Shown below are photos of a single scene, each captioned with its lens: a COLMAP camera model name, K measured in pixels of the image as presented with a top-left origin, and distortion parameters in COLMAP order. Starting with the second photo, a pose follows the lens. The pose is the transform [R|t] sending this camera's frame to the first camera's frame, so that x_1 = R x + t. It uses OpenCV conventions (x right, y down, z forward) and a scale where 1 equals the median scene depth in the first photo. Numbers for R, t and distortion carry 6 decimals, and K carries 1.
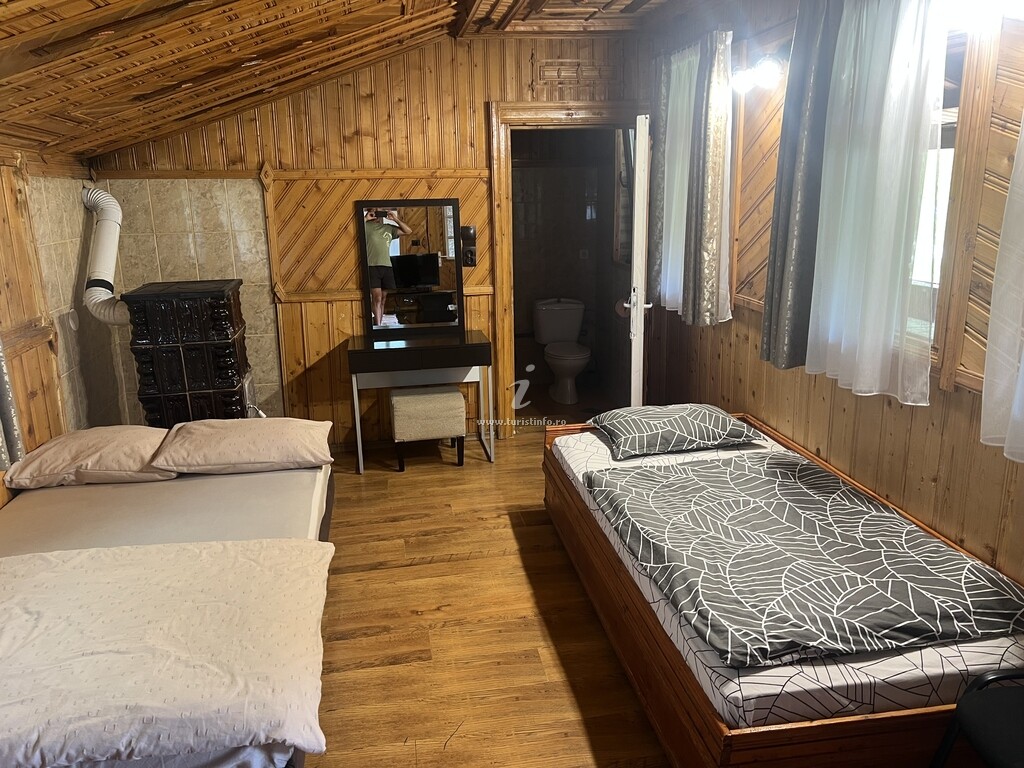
lens RADIAL K [[763.0, 0, 510.8], [0, 763.0, 381.0], [0, 0, 1]] dist [0.005480, 0.001117]
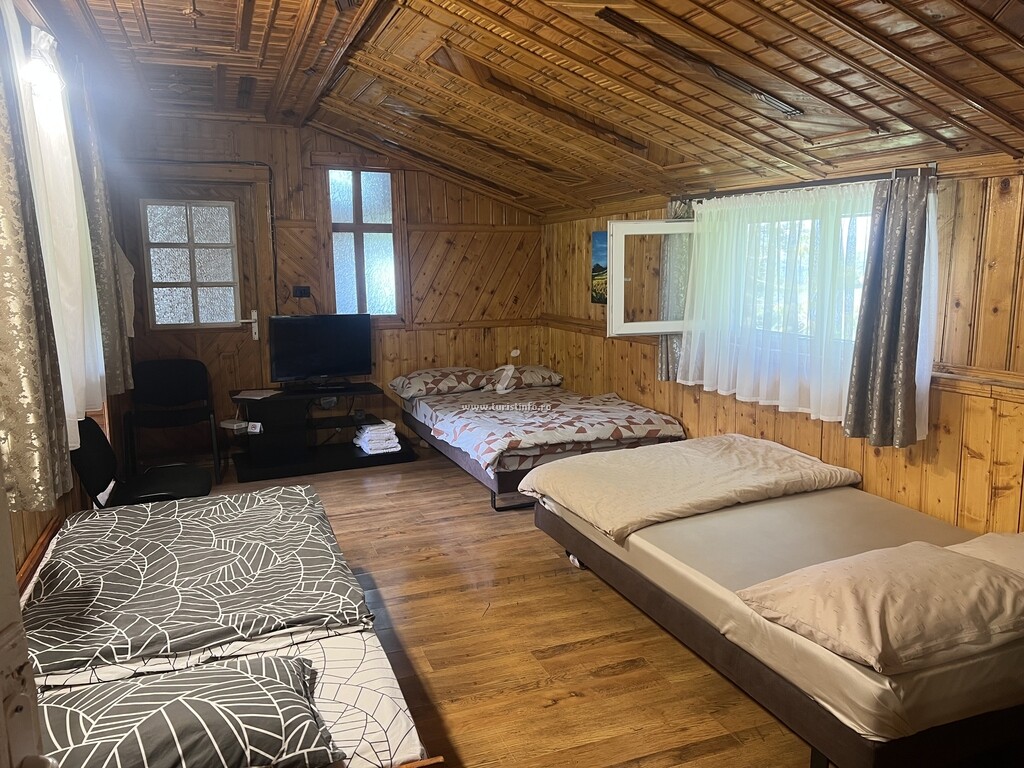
lens RADIAL K [[763.0, 0, 512.0], [0, 763.0, 382.4], [0, 0, 1]] dist [0.005480, 0.001117]
pose [[-0.978986, 0.058592, -0.195327, 0.107469], [-0.025721, 0.914708, 0.403295, -0.405574], [0.202297, 0.399844, -0.893980, 1.761653]]
